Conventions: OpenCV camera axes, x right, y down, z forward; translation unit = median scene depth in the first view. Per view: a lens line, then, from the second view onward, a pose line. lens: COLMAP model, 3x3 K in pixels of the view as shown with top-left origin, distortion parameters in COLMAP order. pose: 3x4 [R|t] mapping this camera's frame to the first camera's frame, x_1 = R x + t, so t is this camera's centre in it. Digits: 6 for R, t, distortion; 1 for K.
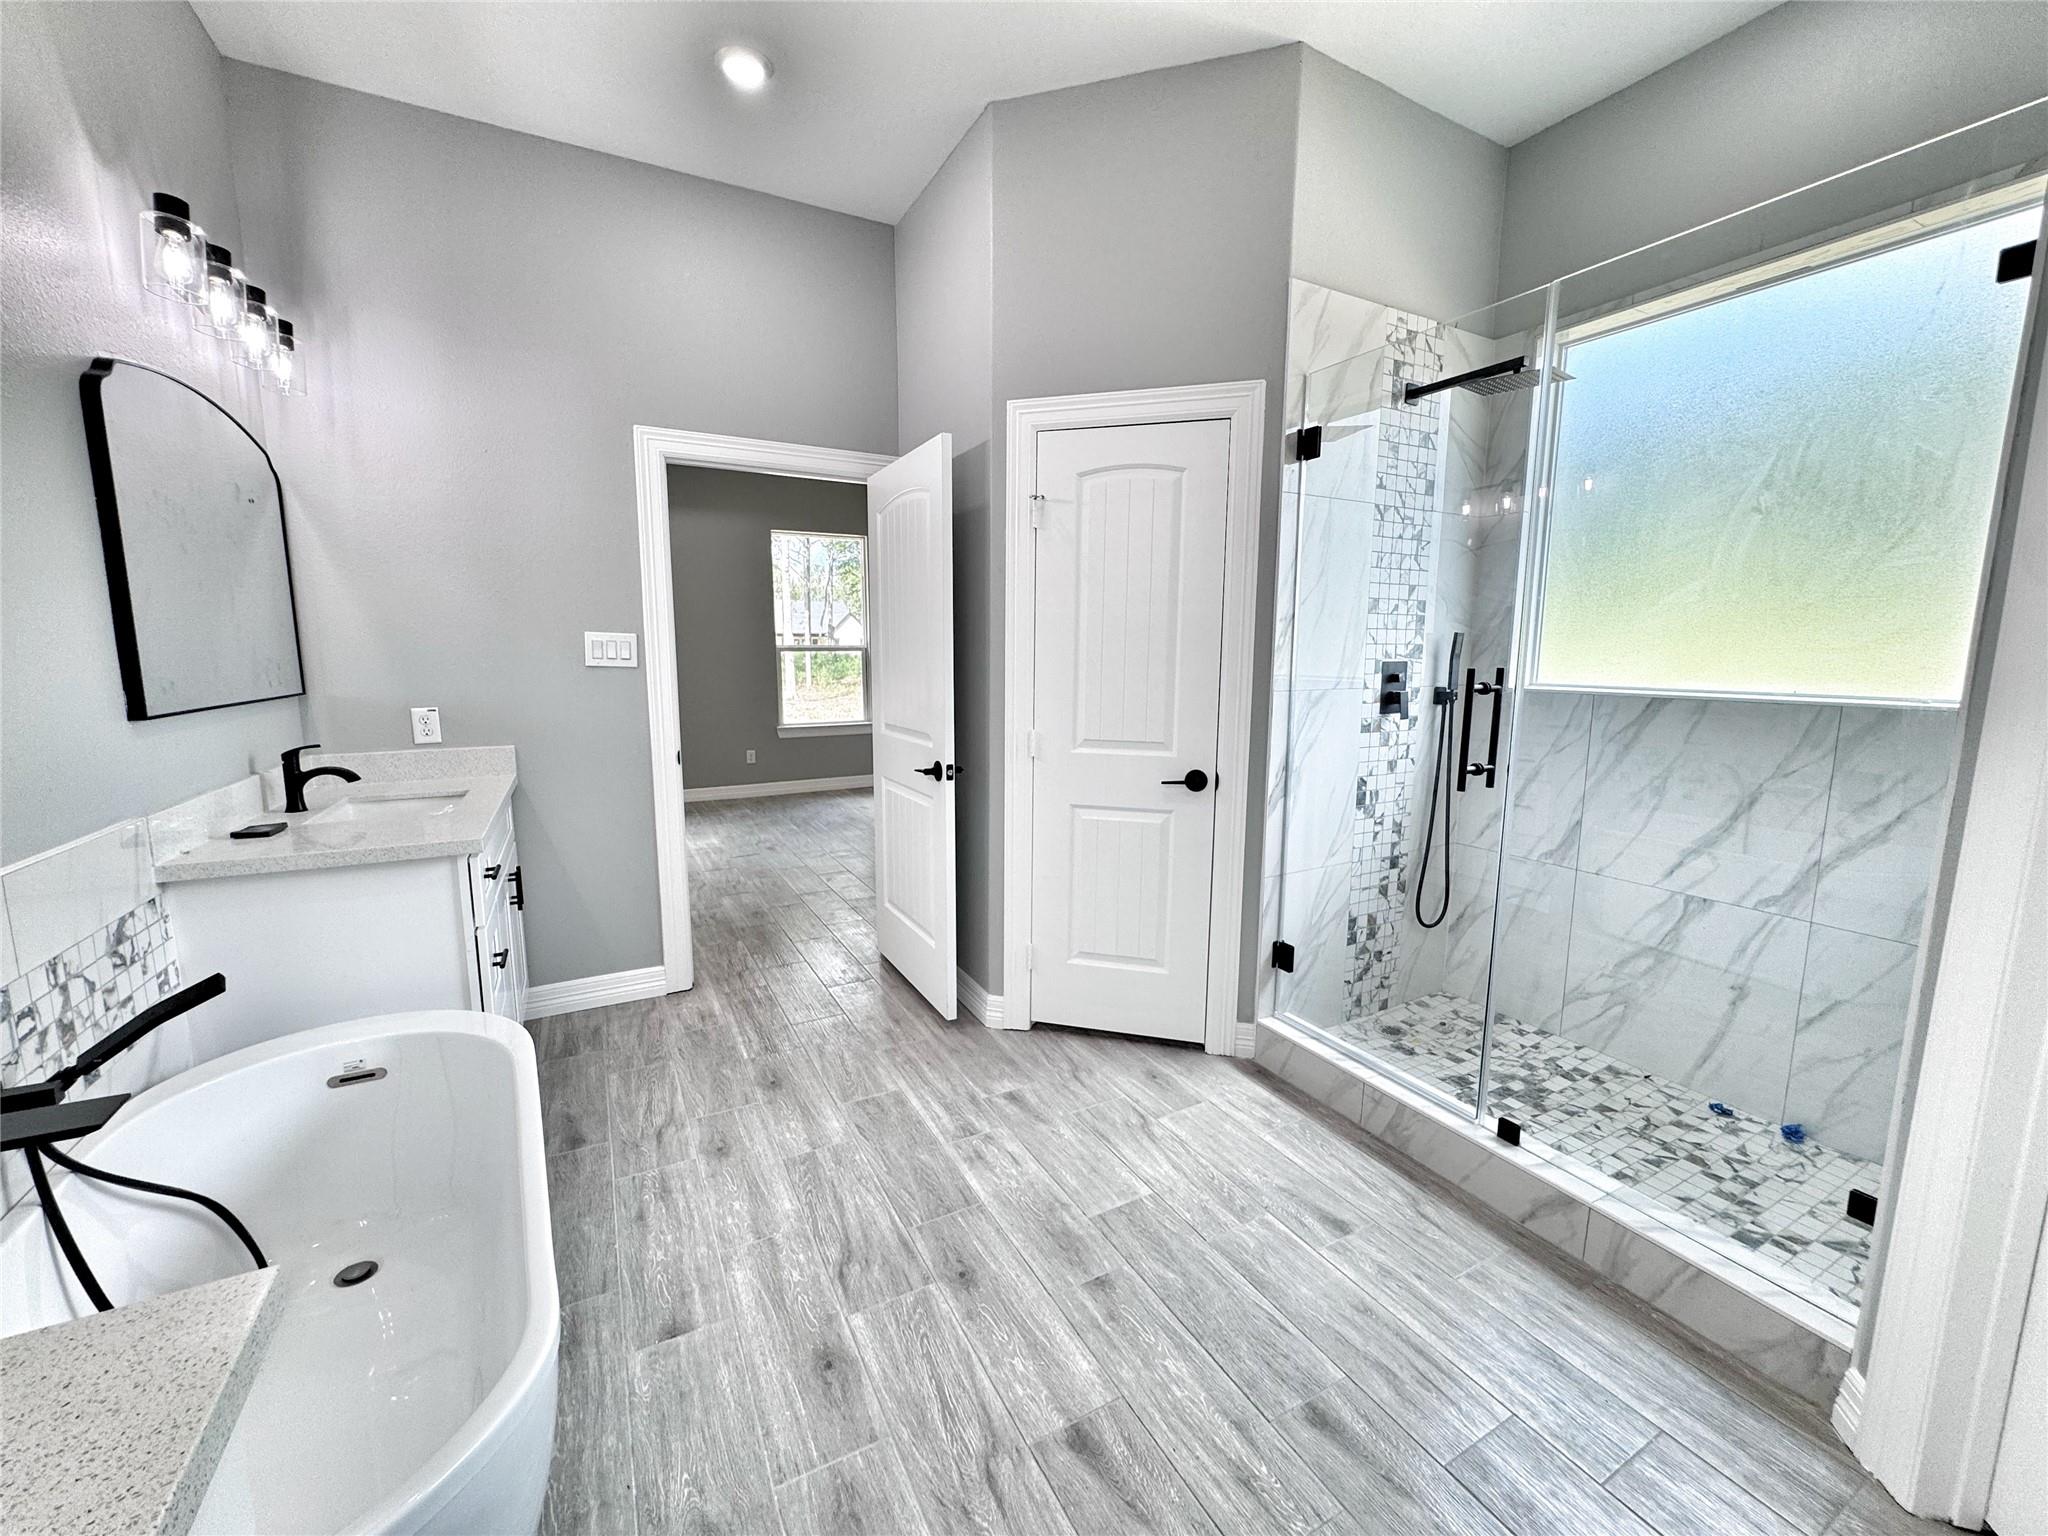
lens RADIAL K [[819.1, 0, 1025.1], [0, 819.1, 765.8], [0, 0, 1]] dist [-0.001989, 0.000450]
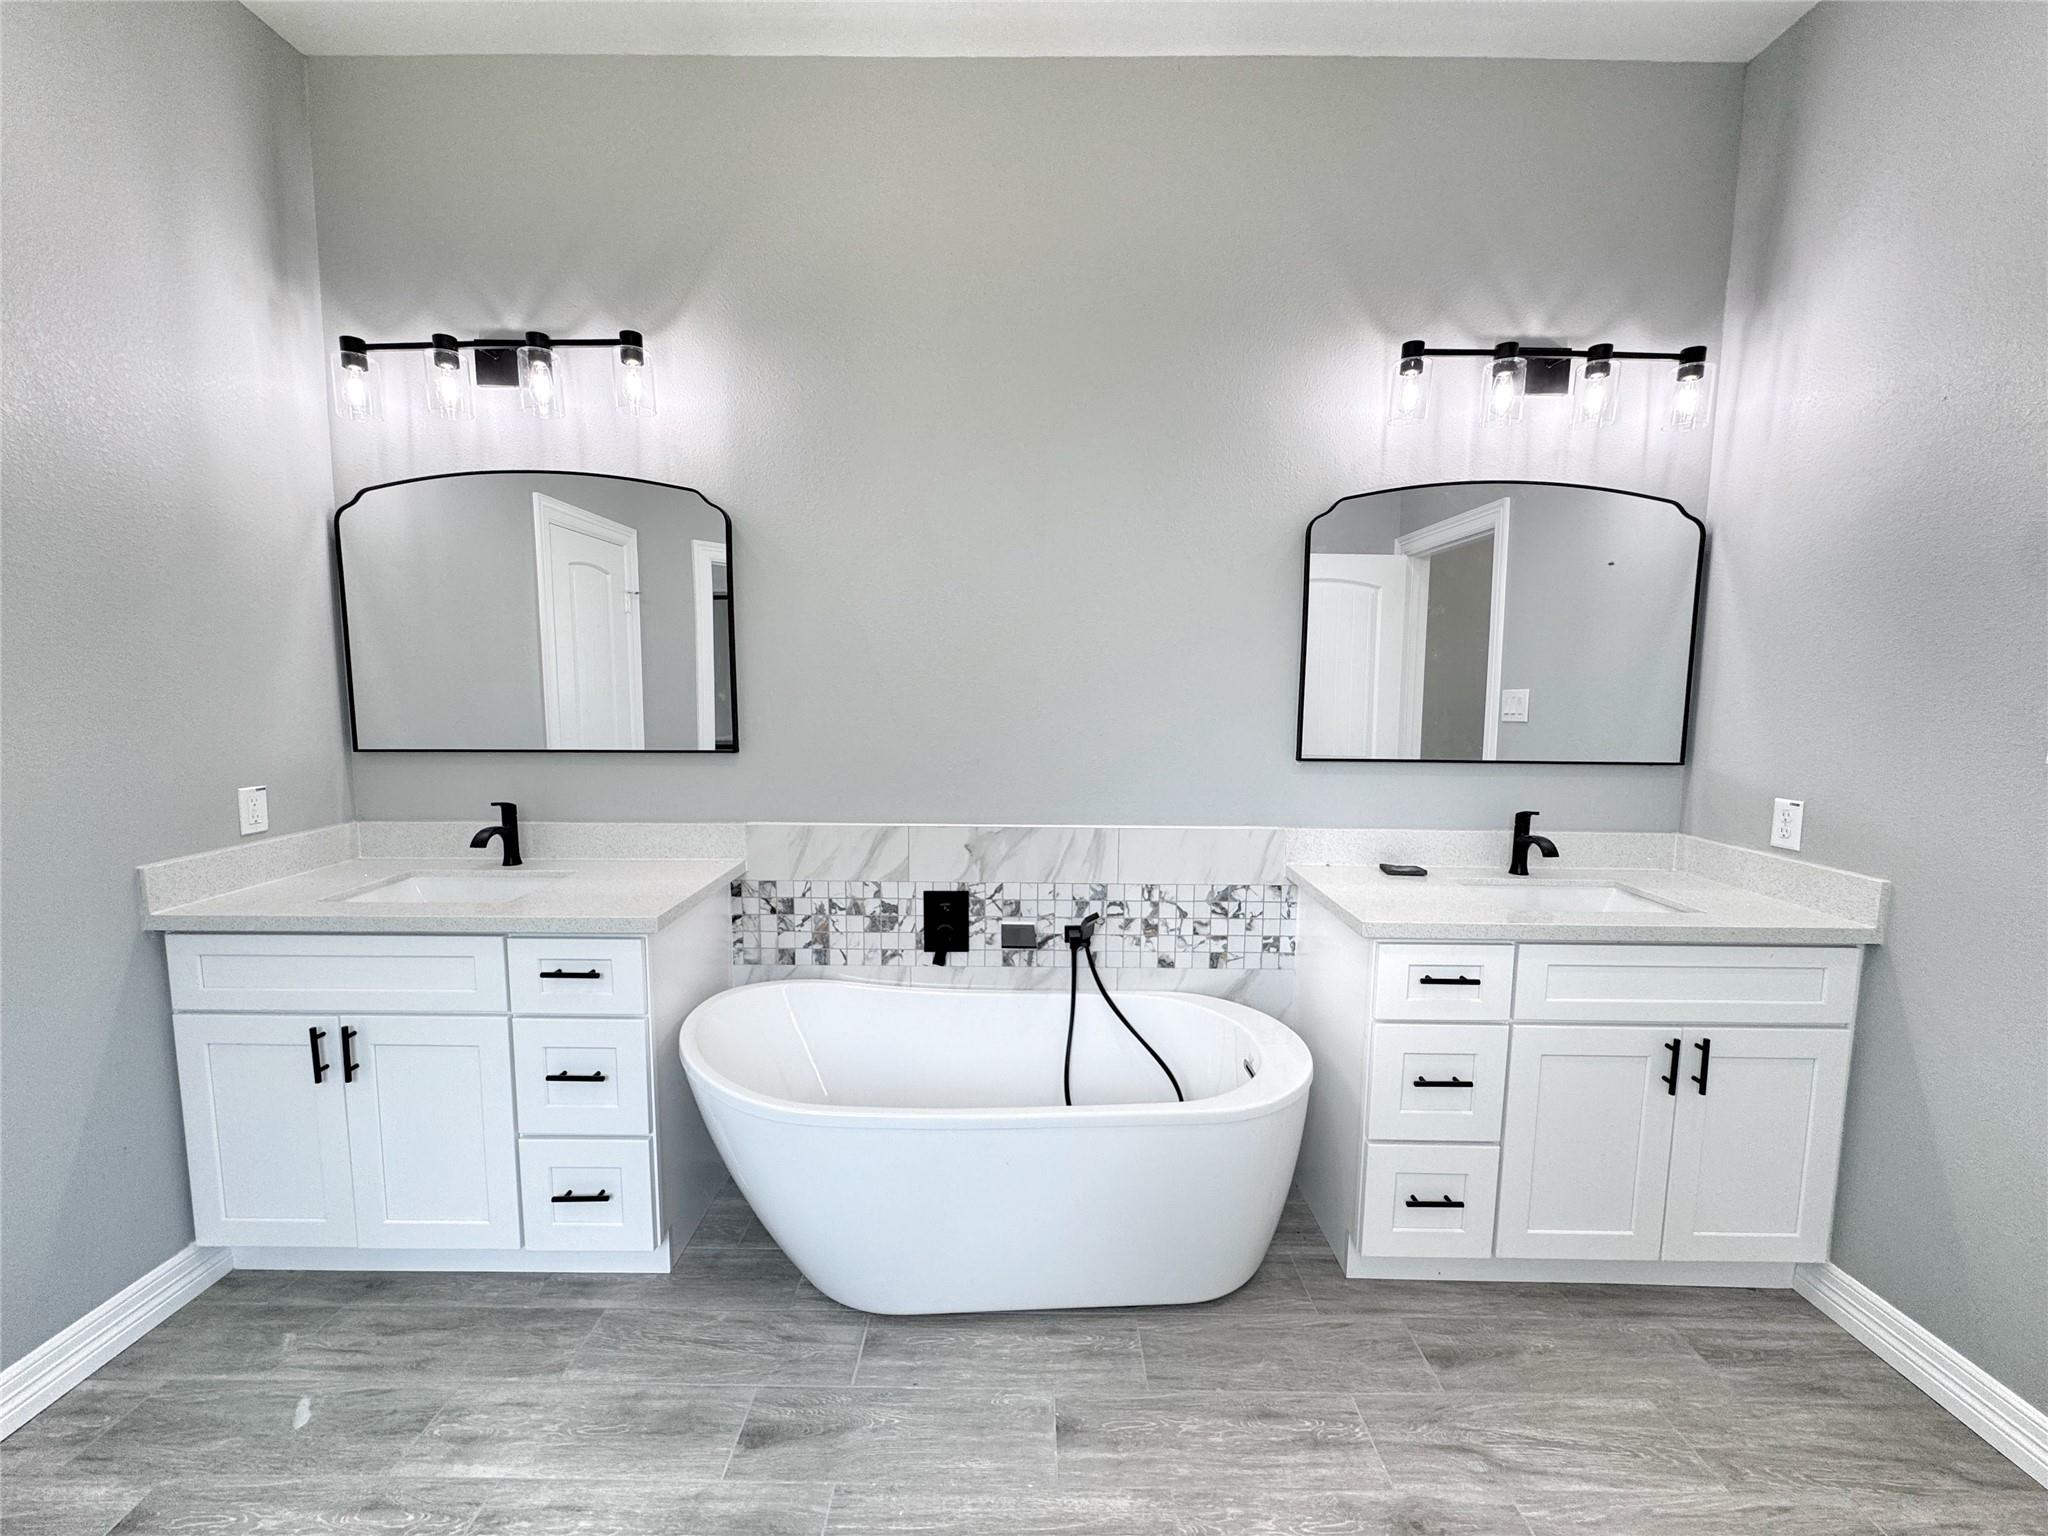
lens RADIAL K [[819.1, 0, 1025.1], [0, 819.1, 765.8], [0, 0, 1]] dist [-0.001989, 0.000450]
pose [[-0.479025, 0.081881, -0.873974, 0.309447], [-0.134322, 0.977077, 0.165162, -0.184421], [0.867463, 0.196511, -0.457046, 1.059301]]
